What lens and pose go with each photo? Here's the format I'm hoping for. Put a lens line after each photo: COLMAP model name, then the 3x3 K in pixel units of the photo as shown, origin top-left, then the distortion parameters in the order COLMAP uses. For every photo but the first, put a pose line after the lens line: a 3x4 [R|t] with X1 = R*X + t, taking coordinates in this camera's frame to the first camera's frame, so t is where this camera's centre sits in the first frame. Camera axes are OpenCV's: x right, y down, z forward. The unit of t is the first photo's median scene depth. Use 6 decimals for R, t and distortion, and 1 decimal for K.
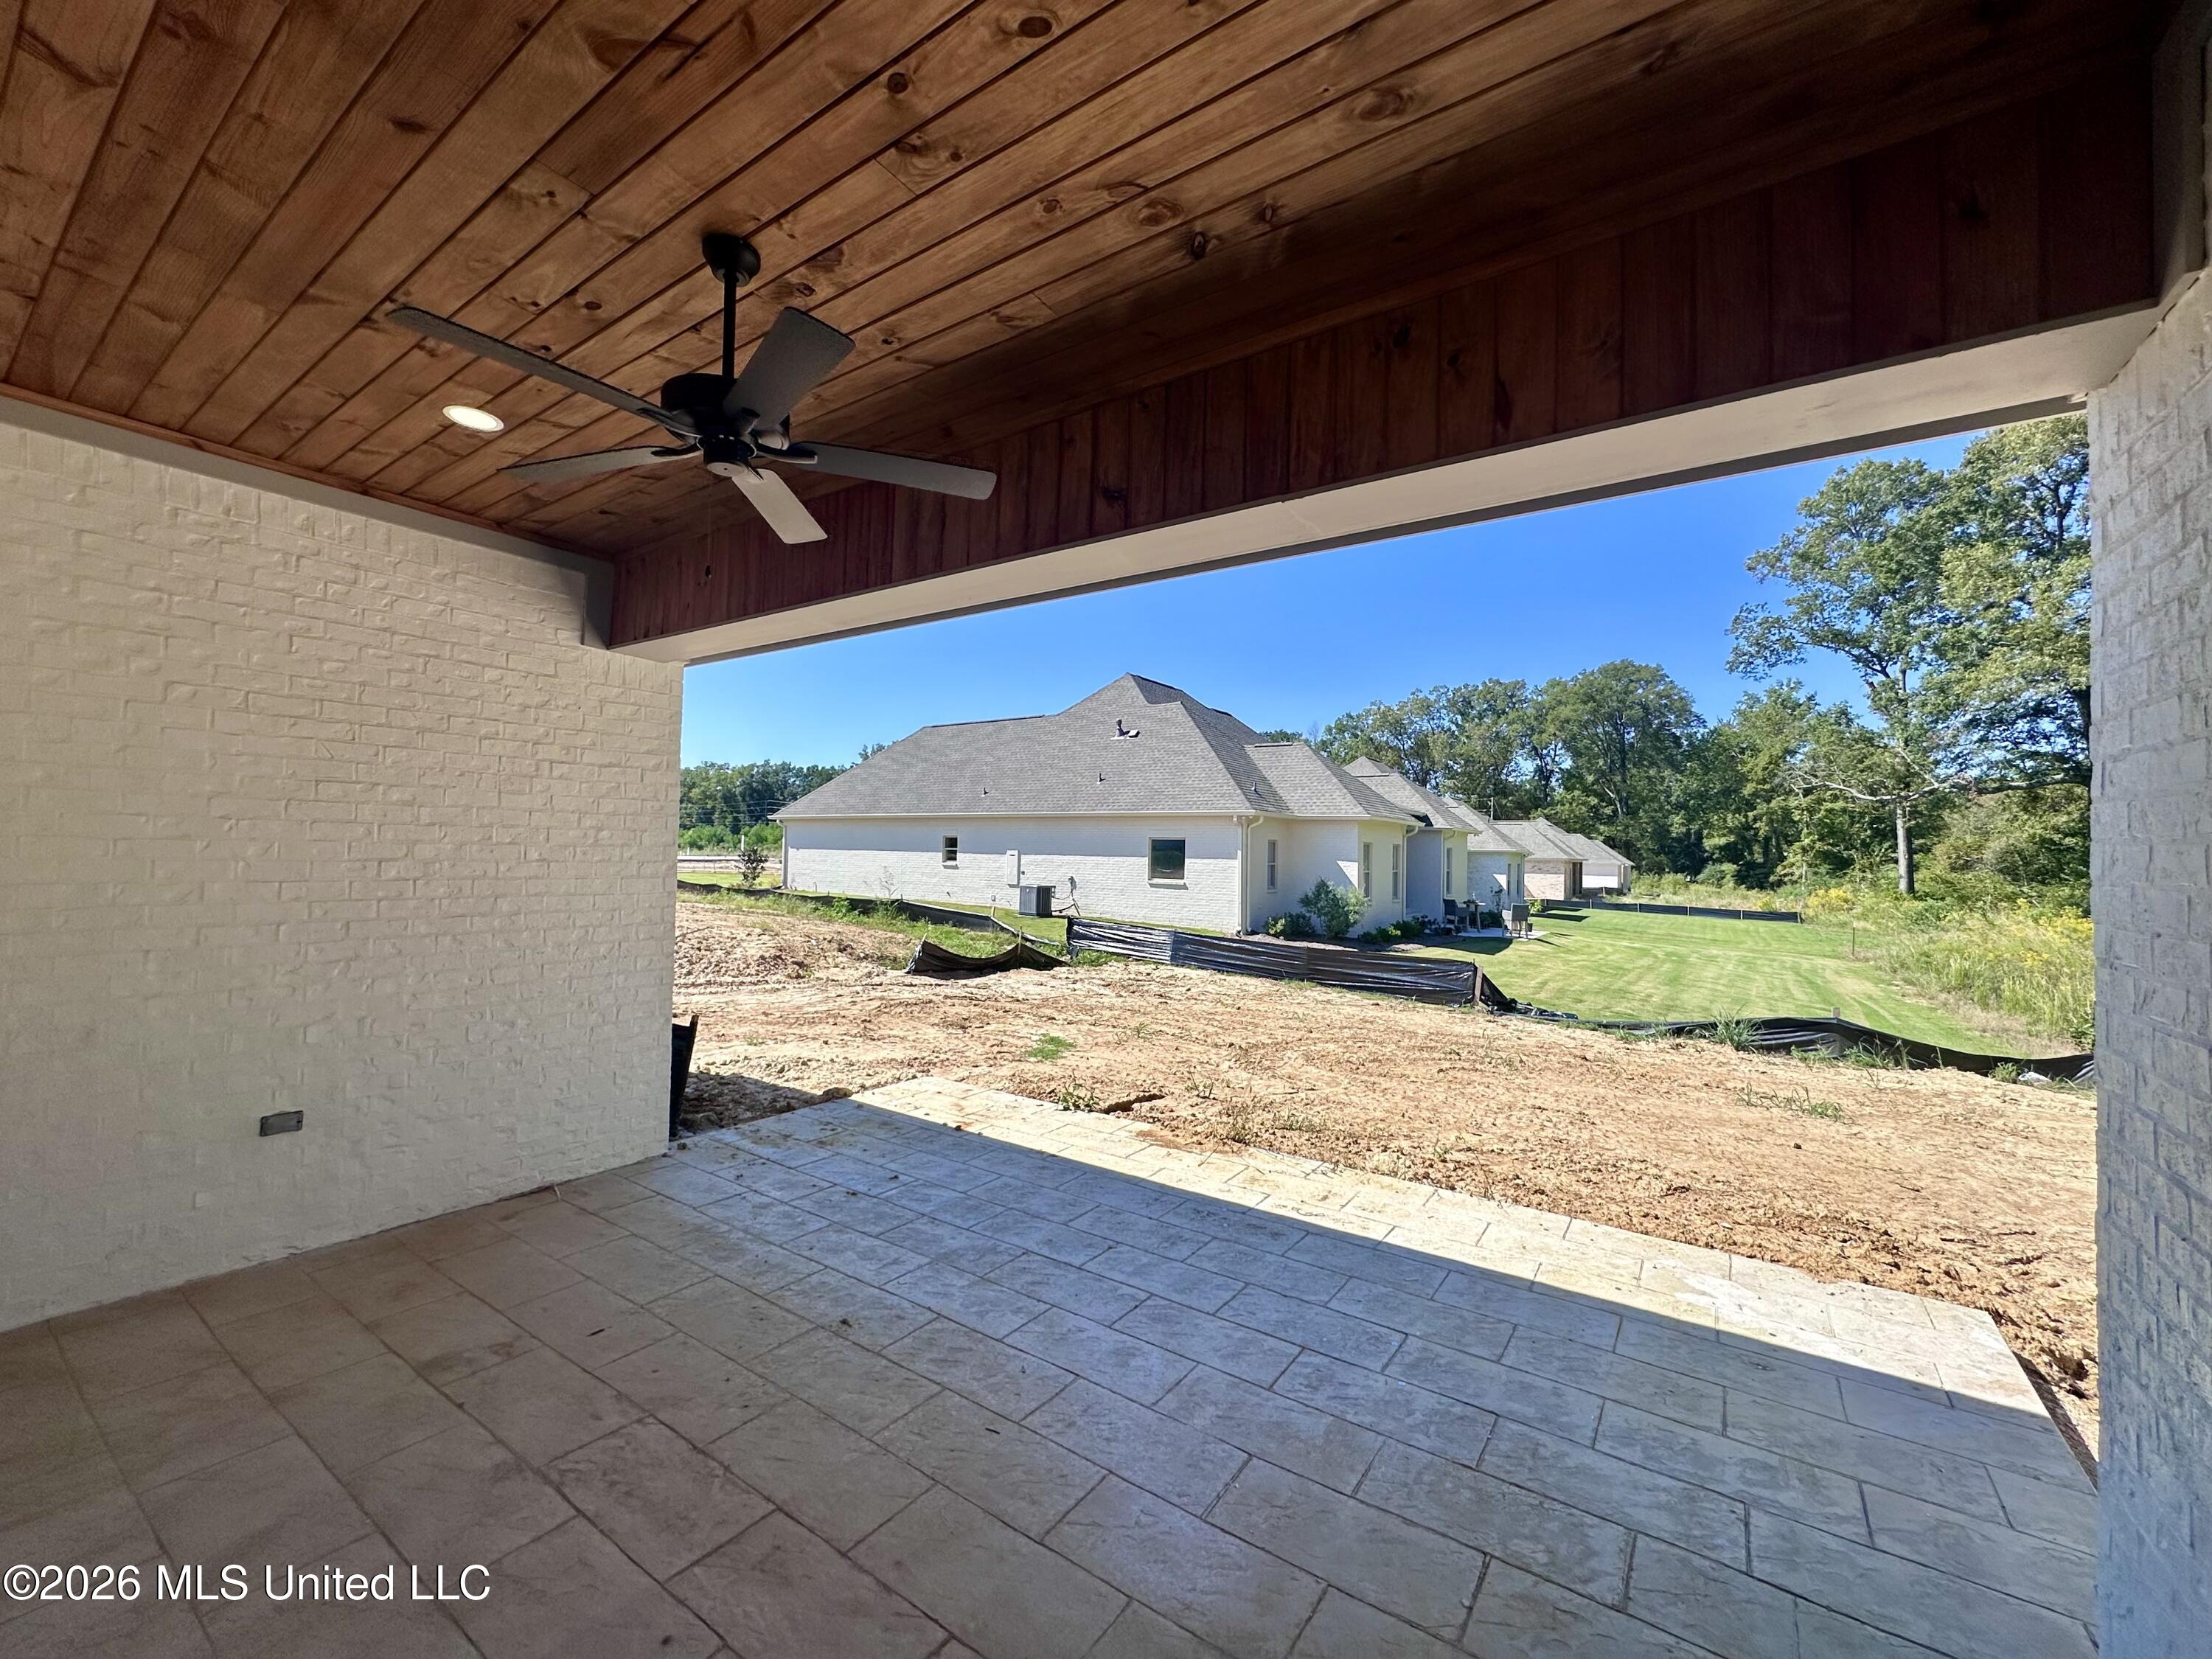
lens RADIAL K [[882.8, 0, 1107.6], [0, 882.8, 829.9], [0, 0, 1]] dist [-0.004818, 0.001381]
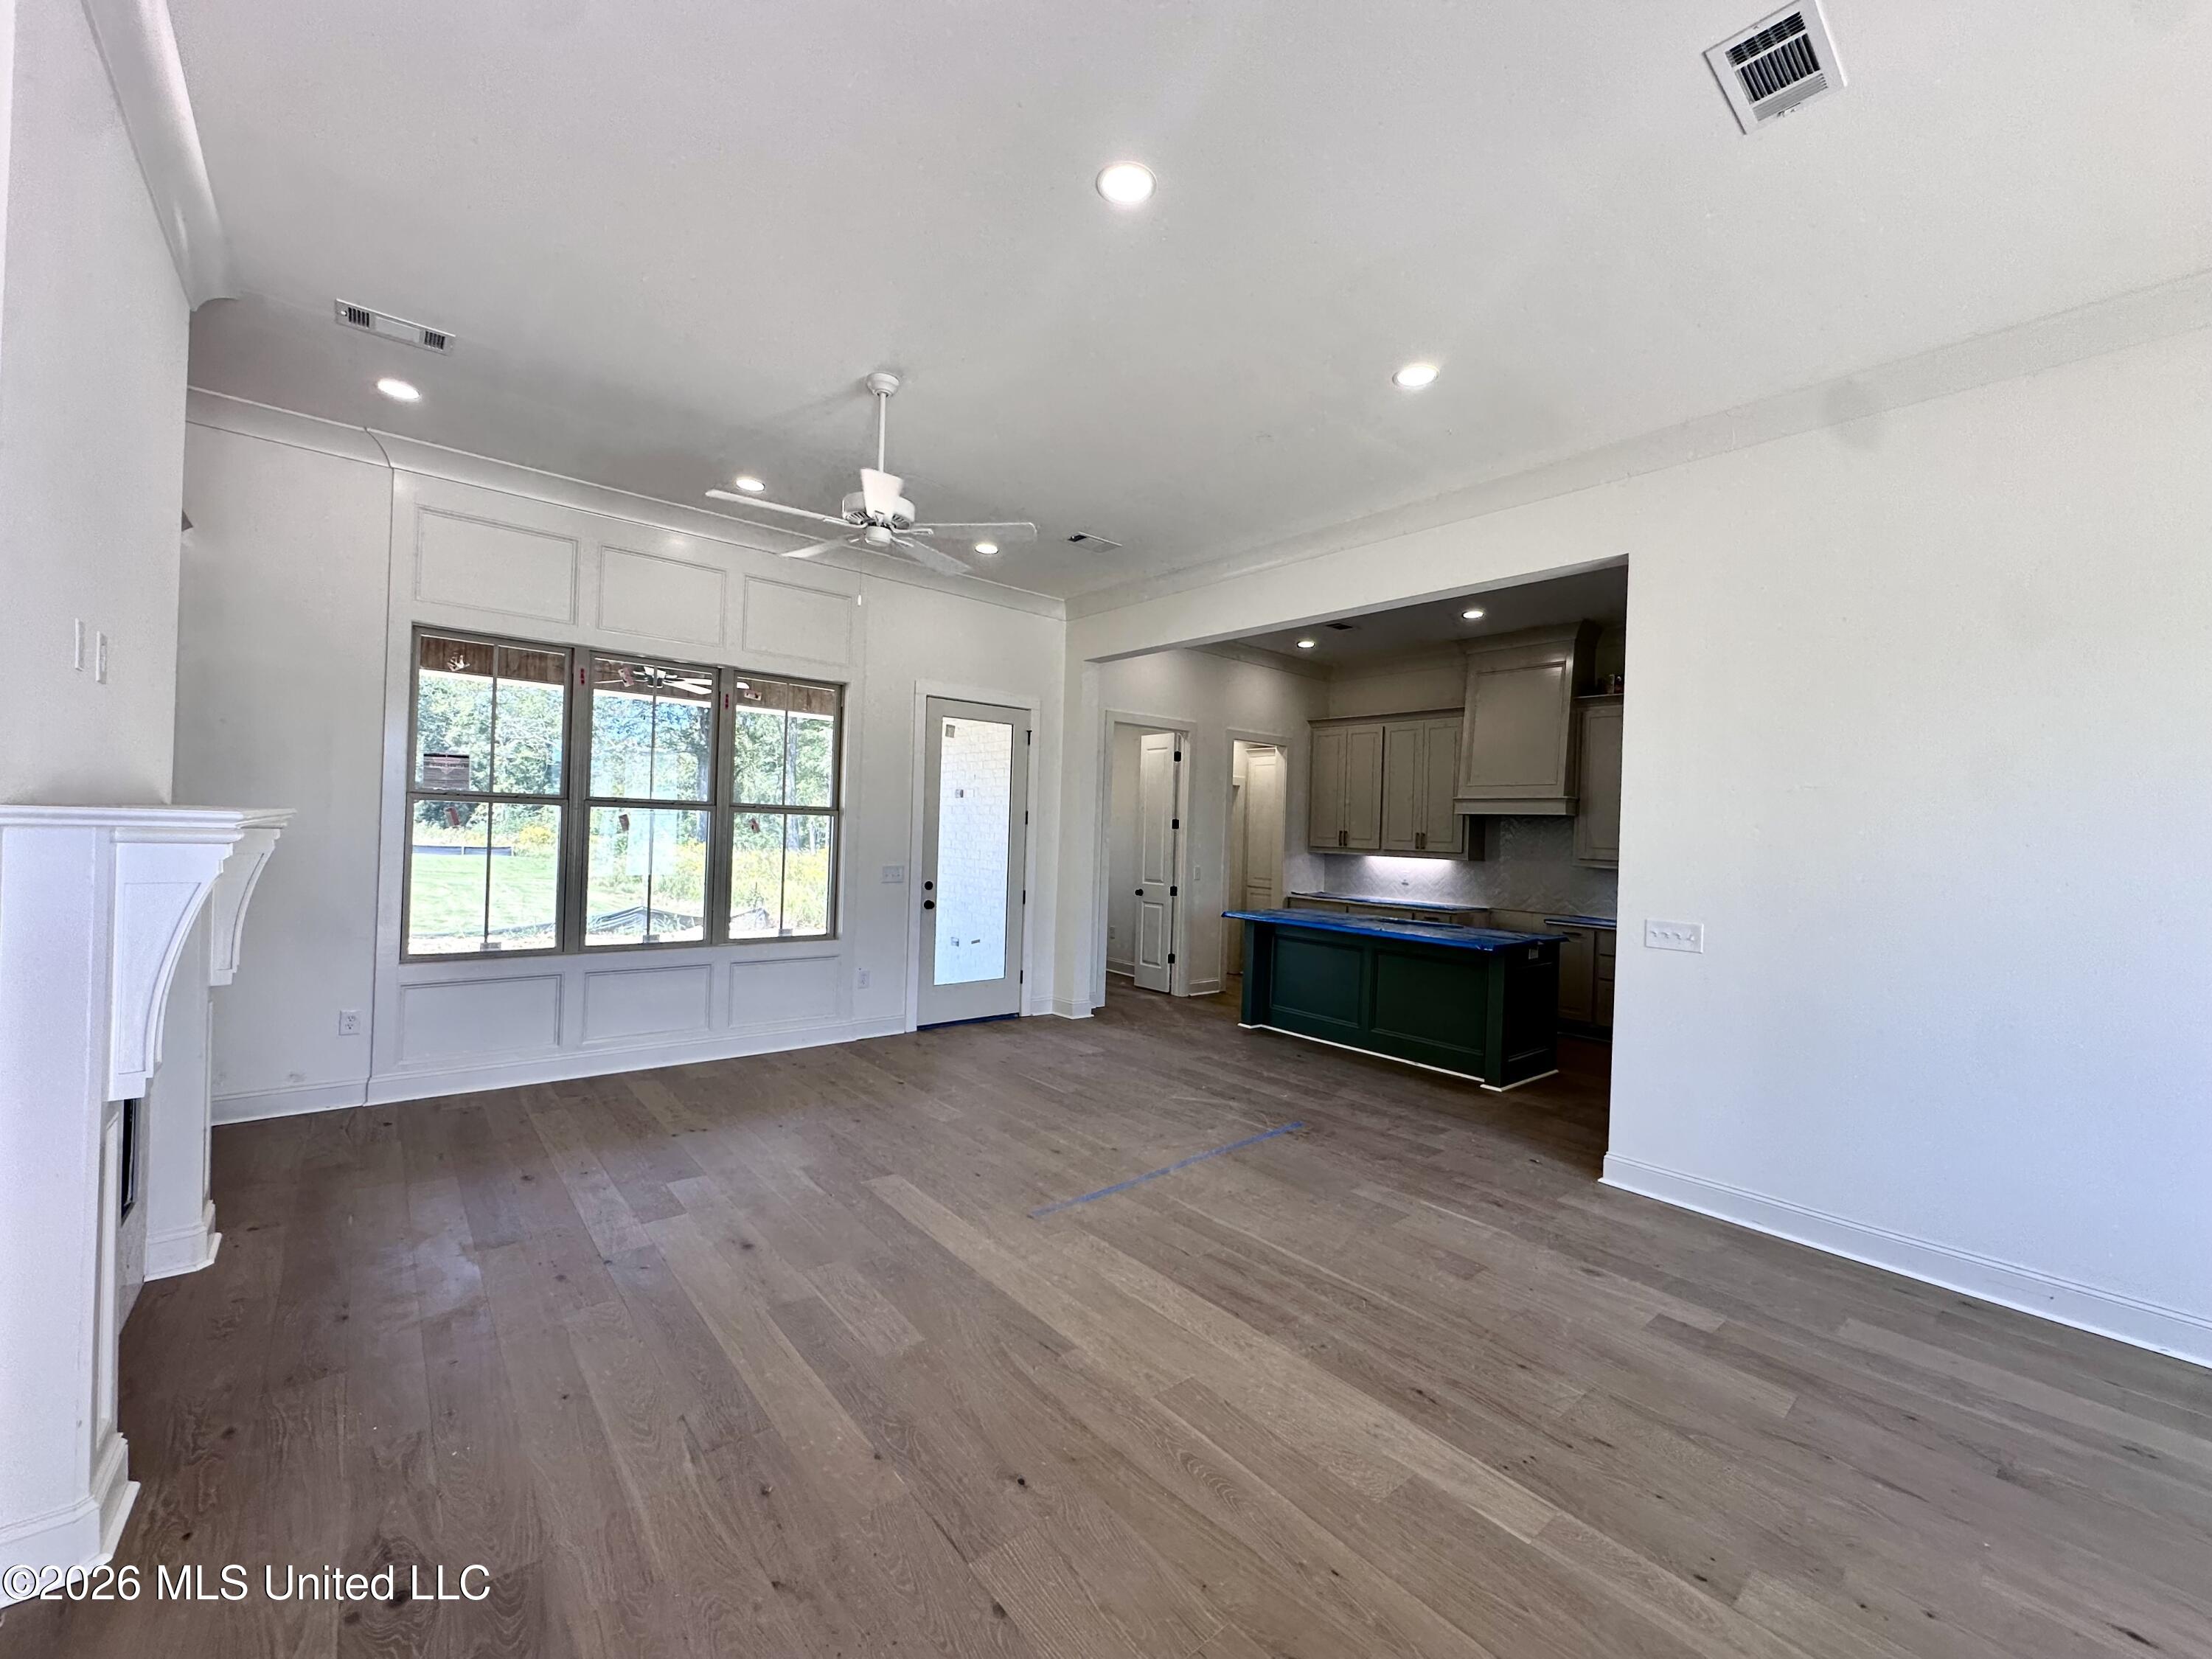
lens RADIAL K [[882.8, 0, 1104.3], [0, 882.8, 828.0], [0, 0, 1]] dist [-0.004818, 0.001381]
pose [[0.267108, -0.009928, 0.963615, -0.281579], [-0.055368, 0.998137, 0.025631, -0.008098], [-0.962075, -0.060199, 0.266061, -0.127227]]
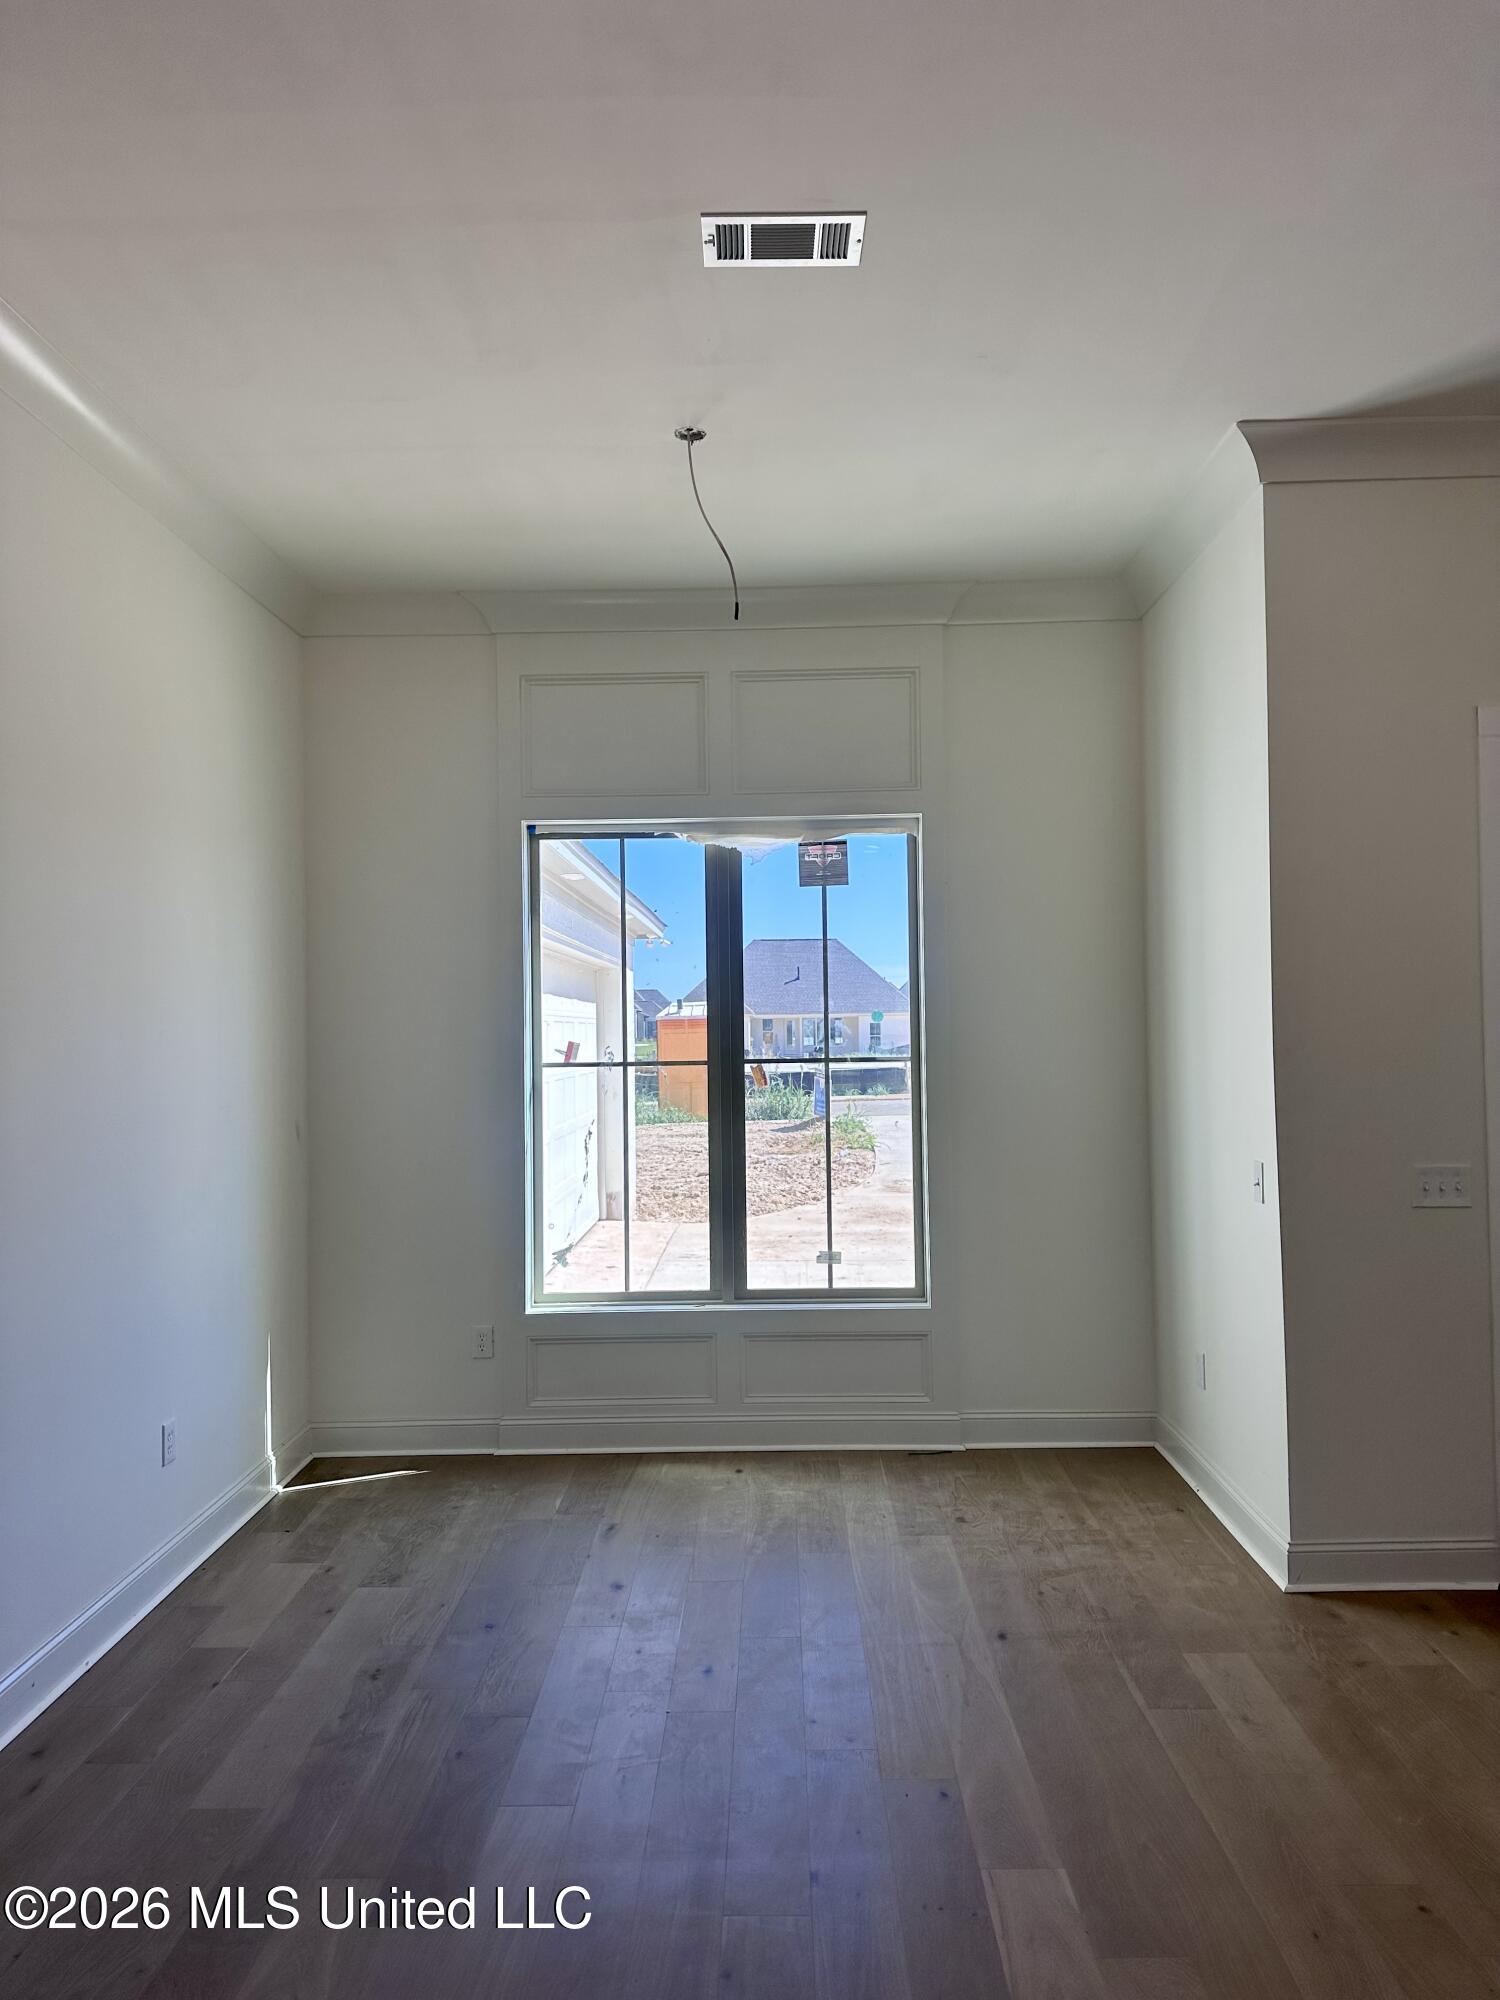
lens RADIAL K [[1396.1, 0, 757.3], [0, 1396.1, 980.7], [0, 0, 1]] dist [0.060792, -0.063136]
pose [[-0.832926, -0.027156, -0.552717, -0.098242], [0.013412, 0.997511, -0.069221, -0.007168], [0.553221, -0.065069, -0.830489, -0.057021]]
